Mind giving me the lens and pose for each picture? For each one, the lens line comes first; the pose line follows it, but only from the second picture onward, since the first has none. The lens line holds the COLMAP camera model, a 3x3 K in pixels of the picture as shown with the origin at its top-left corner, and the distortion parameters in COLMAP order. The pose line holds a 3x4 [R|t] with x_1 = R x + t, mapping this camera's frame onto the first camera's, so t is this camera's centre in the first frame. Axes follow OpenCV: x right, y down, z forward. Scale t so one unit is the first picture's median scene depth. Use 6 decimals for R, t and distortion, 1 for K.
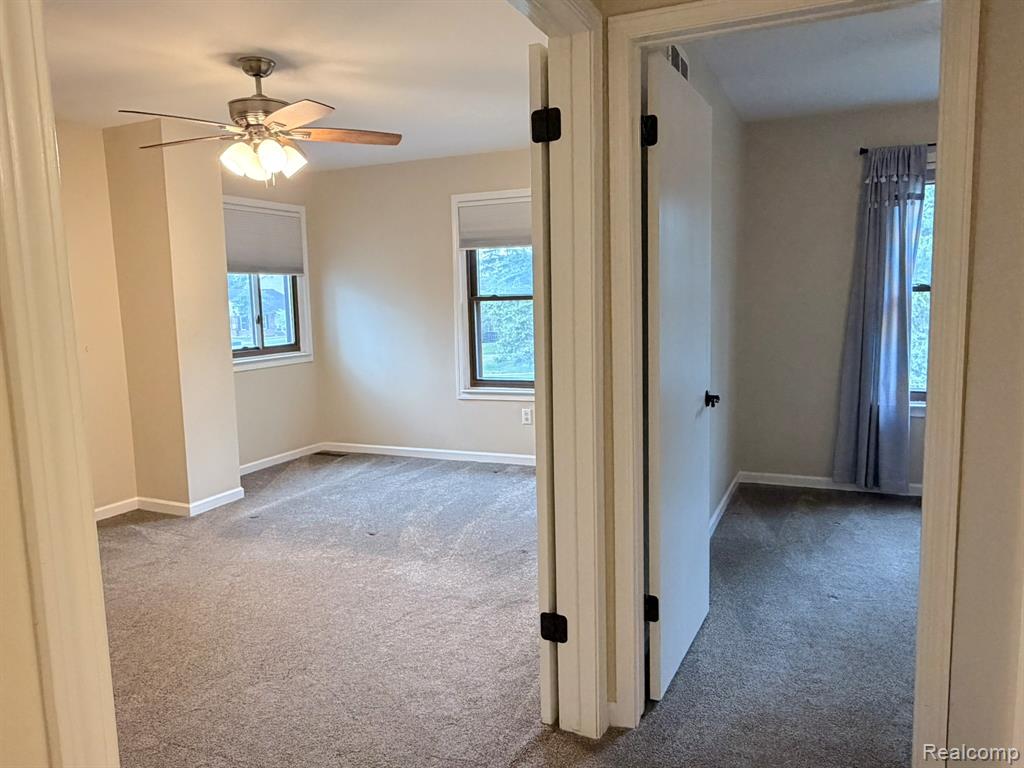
lens RADIAL K [[736.2, 0, 512.0], [0, 736.2, 384.0], [0, 0, 1]] dist [-0.004865, -0.001811]
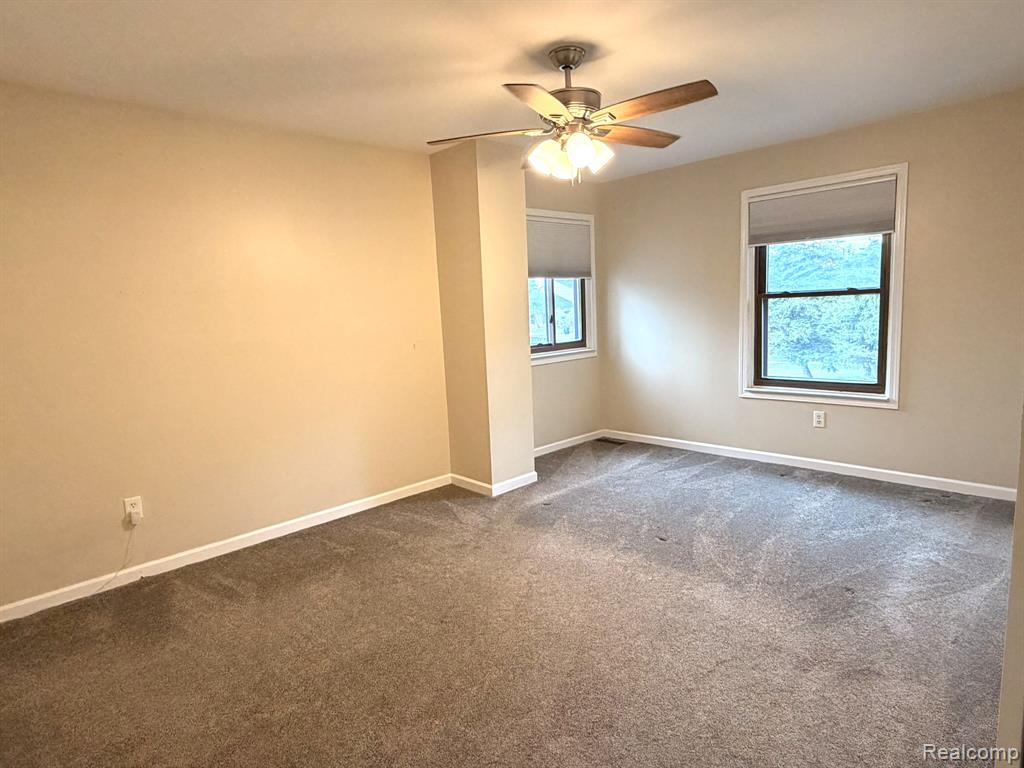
lens RADIAL K [[597.4, 0, 512.0], [0, 597.4, 384.0], [0, 0, 1]] dist [0.002631, 0.000079]
pose [[0.928262, 0.032377, -0.370514, -0.078191], [-0.022419, 0.999263, 0.031154, -0.020408], [0.371250, -0.020612, 0.928304, 0.169883]]
